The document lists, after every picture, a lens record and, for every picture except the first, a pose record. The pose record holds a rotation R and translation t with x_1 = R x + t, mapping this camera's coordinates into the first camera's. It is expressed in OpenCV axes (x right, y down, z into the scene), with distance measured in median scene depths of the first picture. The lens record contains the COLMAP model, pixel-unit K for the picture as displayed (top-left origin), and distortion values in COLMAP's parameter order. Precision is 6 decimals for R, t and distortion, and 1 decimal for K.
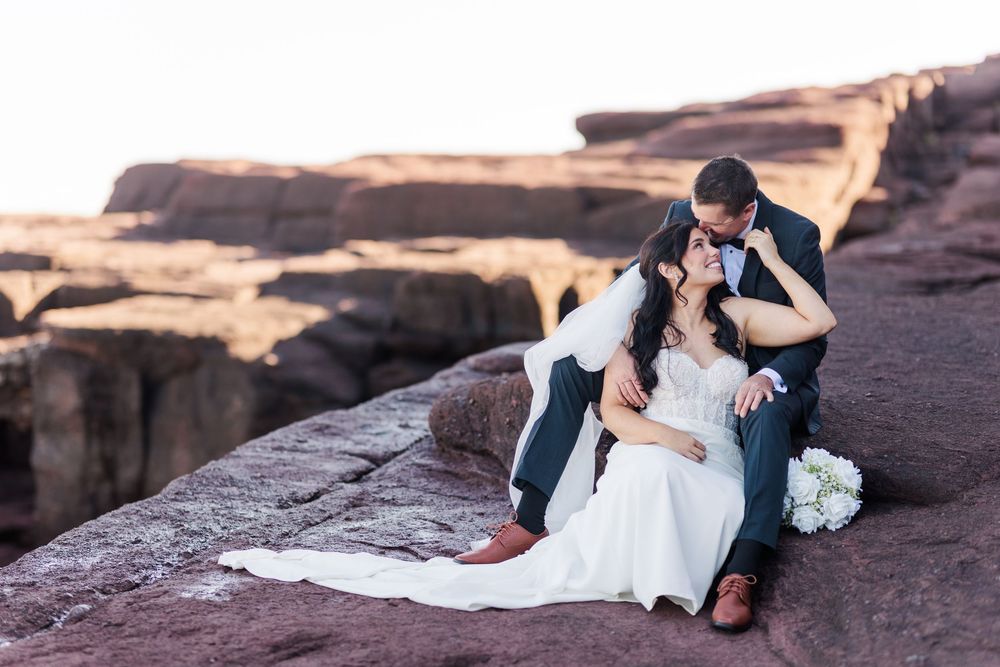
lens RADIAL K [[2332.3, 0, 501.1], [0, 2332.3, 333.8], [0, 0, 1]] dist [0.002328, 0.000000]
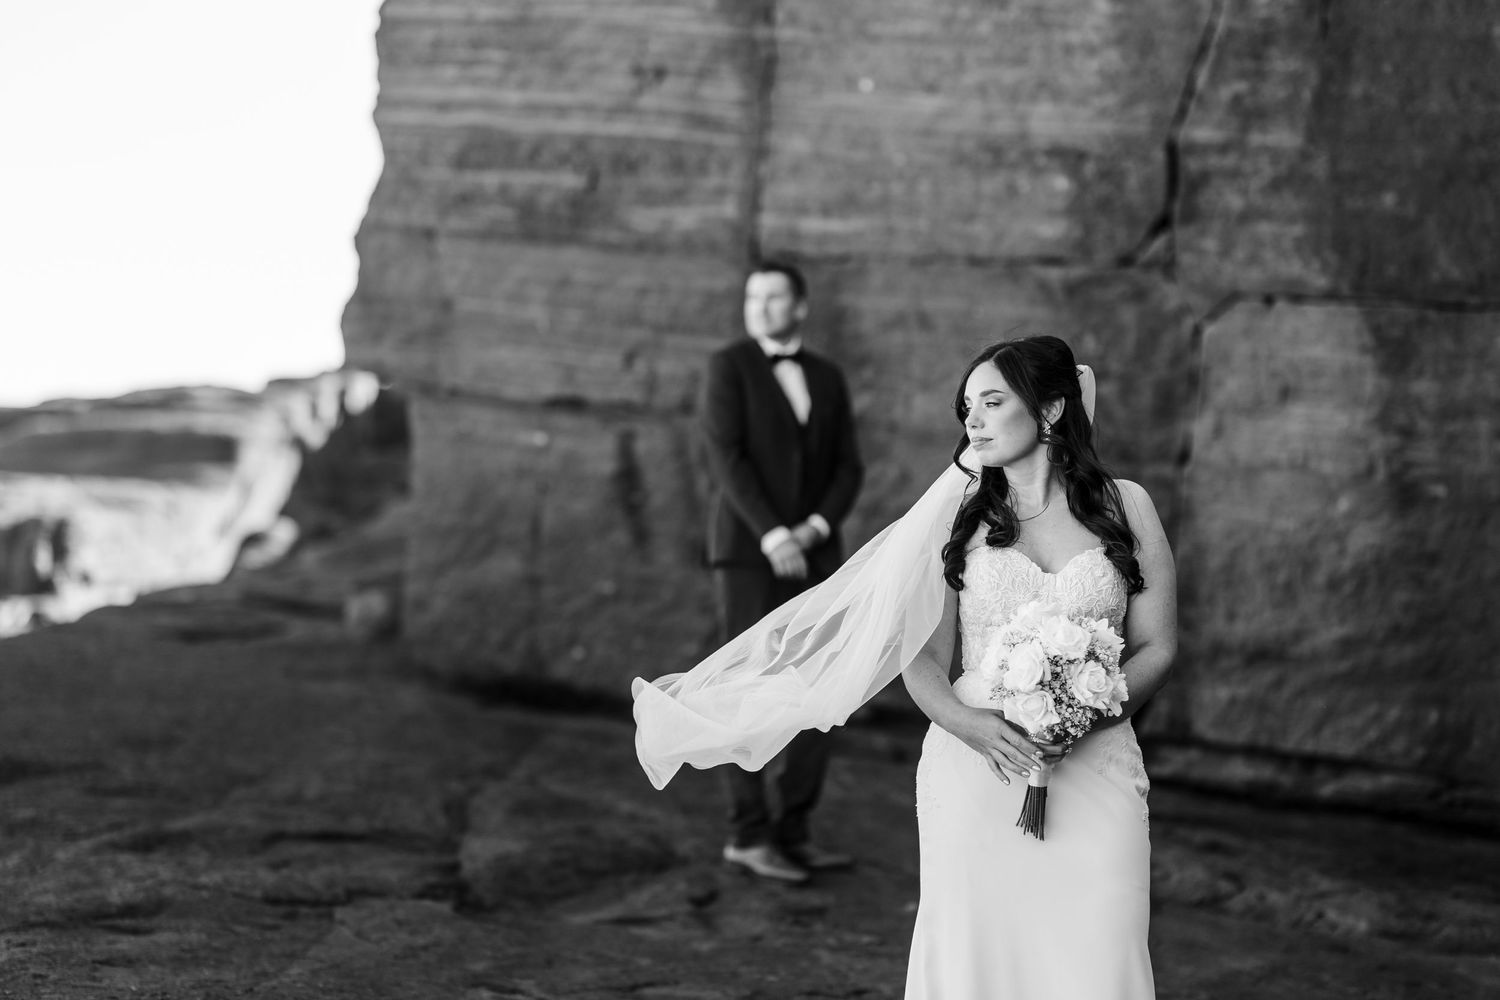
lens RADIAL K [[3498.5, 0, 739.7], [0, 3498.5, 495.3], [0, 0, 1]] dist [0.002328, 0.000000]
pose [[0.969066, 0.029527, 0.245030, 0.024451], [-0.013295, 0.997621, -0.067639, 0.006520], [-0.246444, 0.062289, 0.967153, -0.165330]]
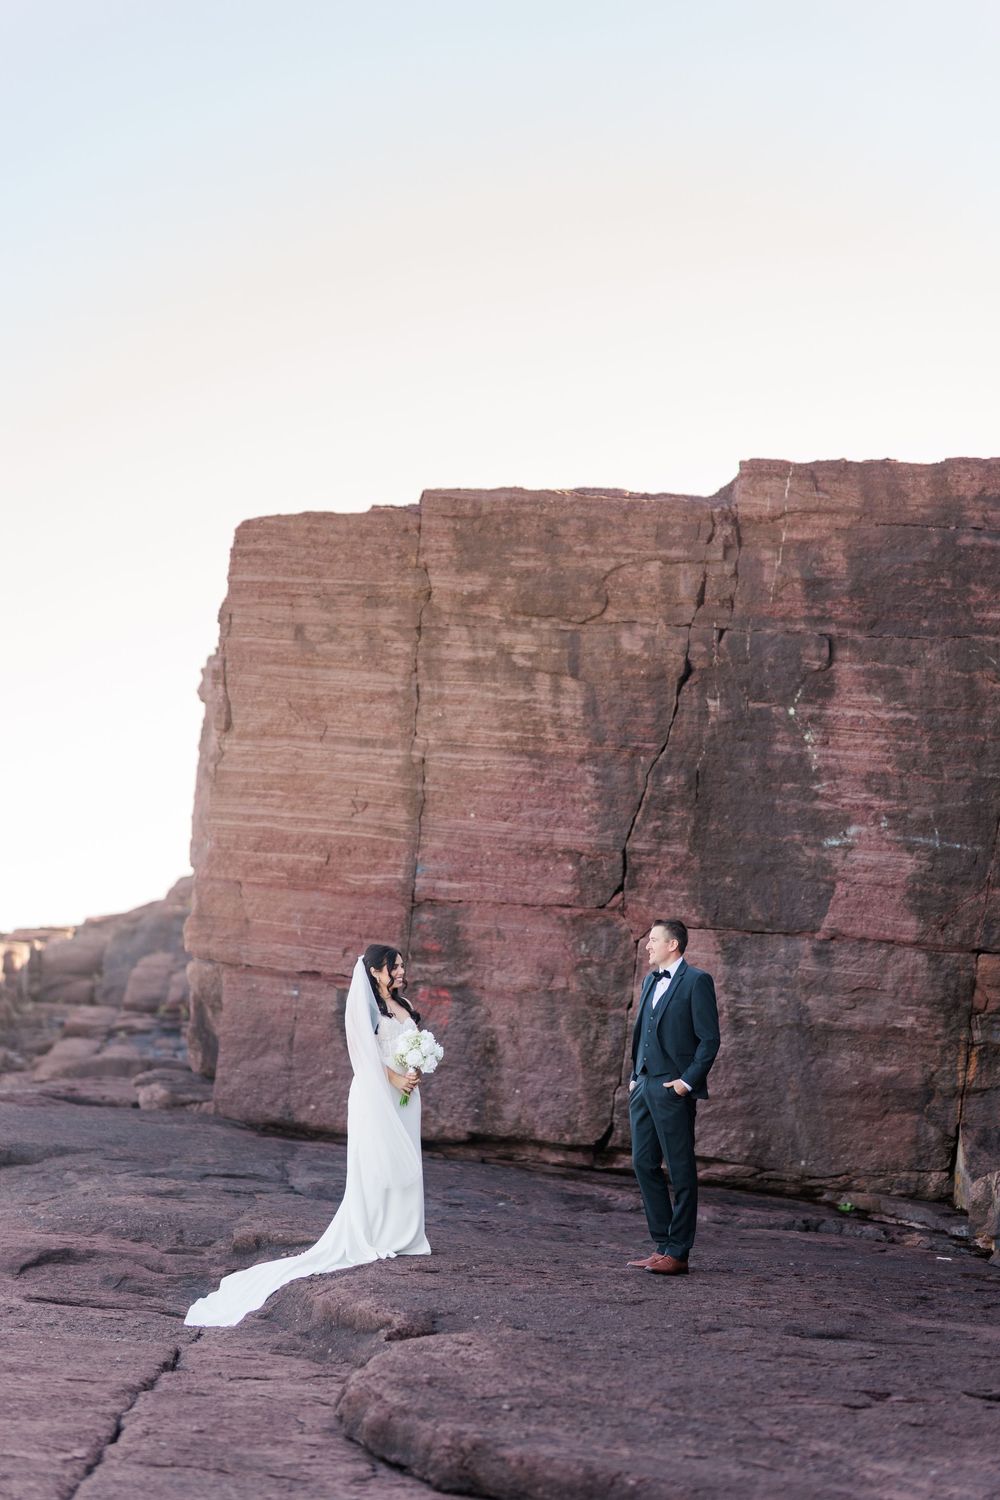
lens RADIAL K [[3498.5, 0, 496.8], [0, 3498.5, 745.4], [0, 0, 1]] dist [0.002328, 0.000000]
pose [[0.949215, 0.065071, 0.307826, -0.099577], [-0.016918, 0.987520, -0.156581, 0.039522], [-0.314173, 0.143422, 0.938470, -0.518405]]
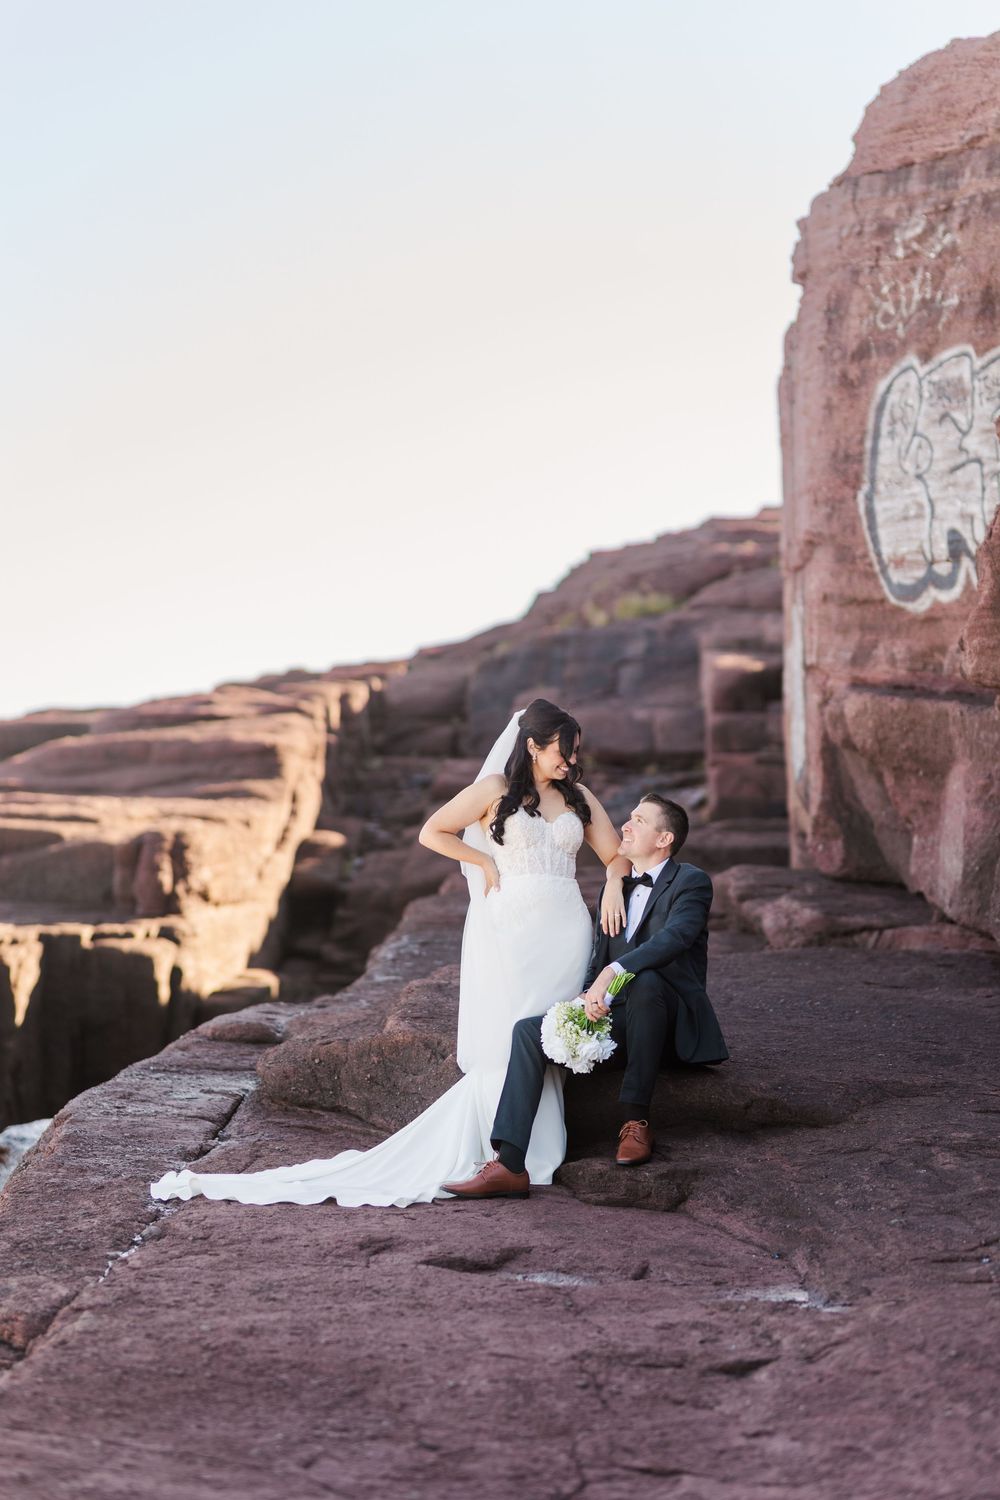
lens RADIAL K [[3498.5, 0, 499.9], [0, 3498.5, 750.7], [0, 0, 1]] dist [0.002328, 0.000000]
pose [[0.965592, 0.003899, 0.260034, -0.084263], [0.017051, 0.996787, -0.078264, 0.003588], [-0.259503, 0.080005, 0.962423, -0.132743]]
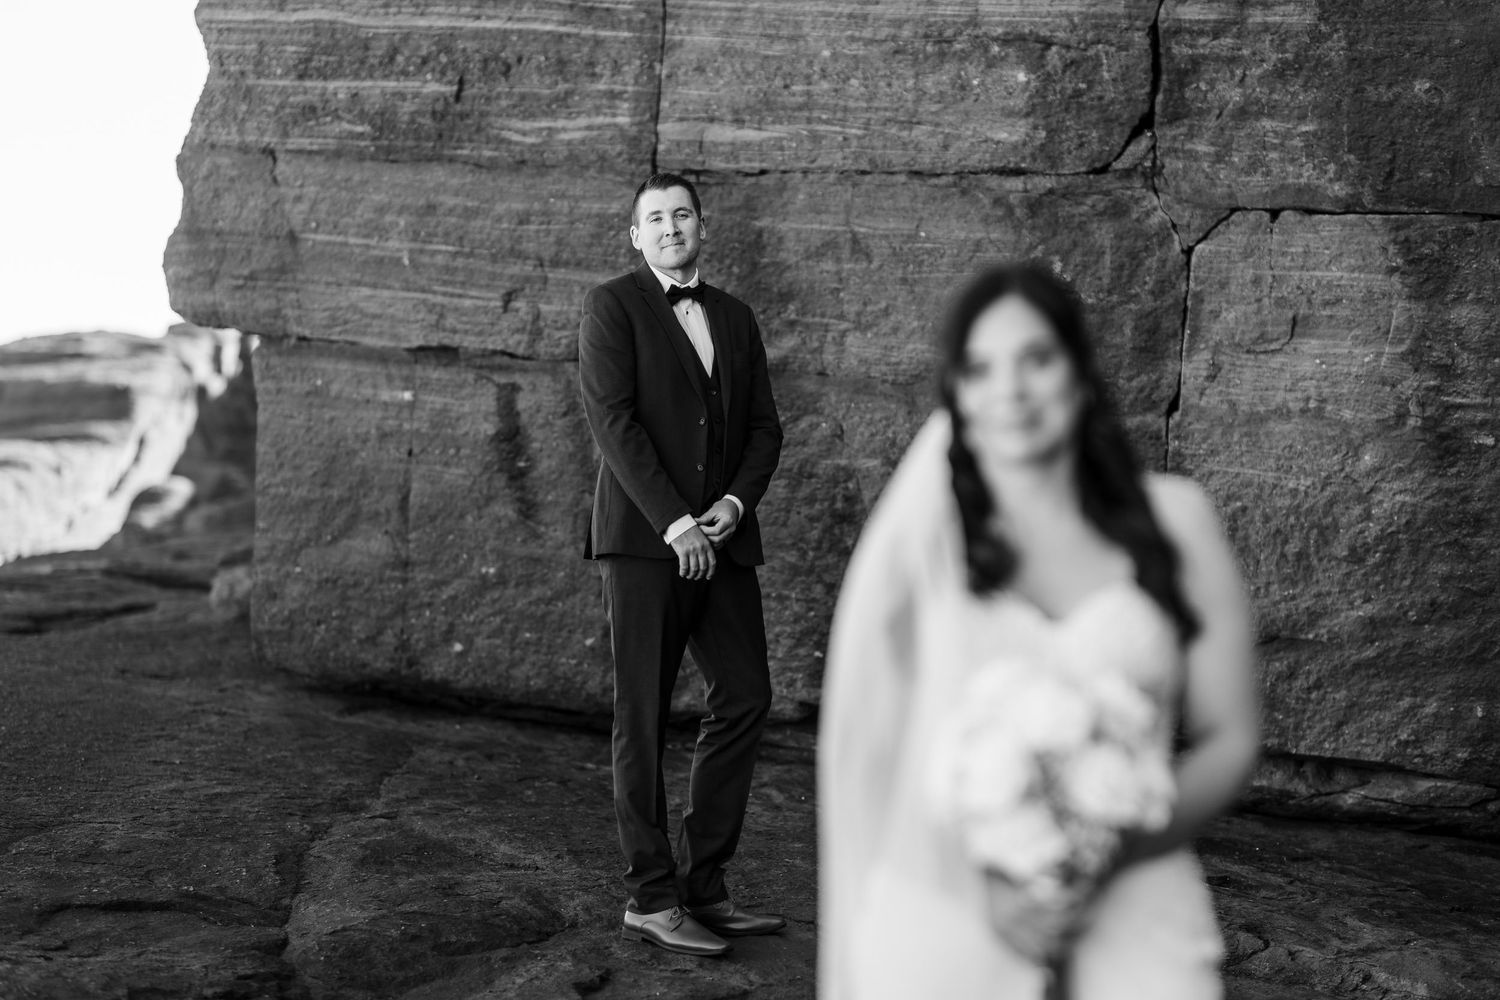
lens RADIAL K [[3498.5, 0, 751.8], [0, 3498.5, 509.7], [0, 0, 1]] dist [0.002328, 0.000000]
pose [[0.964017, 0.004326, 0.265807, 0.043385], [0.008003, 0.998942, -0.045282, -0.000419], [-0.265722, 0.045780, 0.962962, -0.104110]]
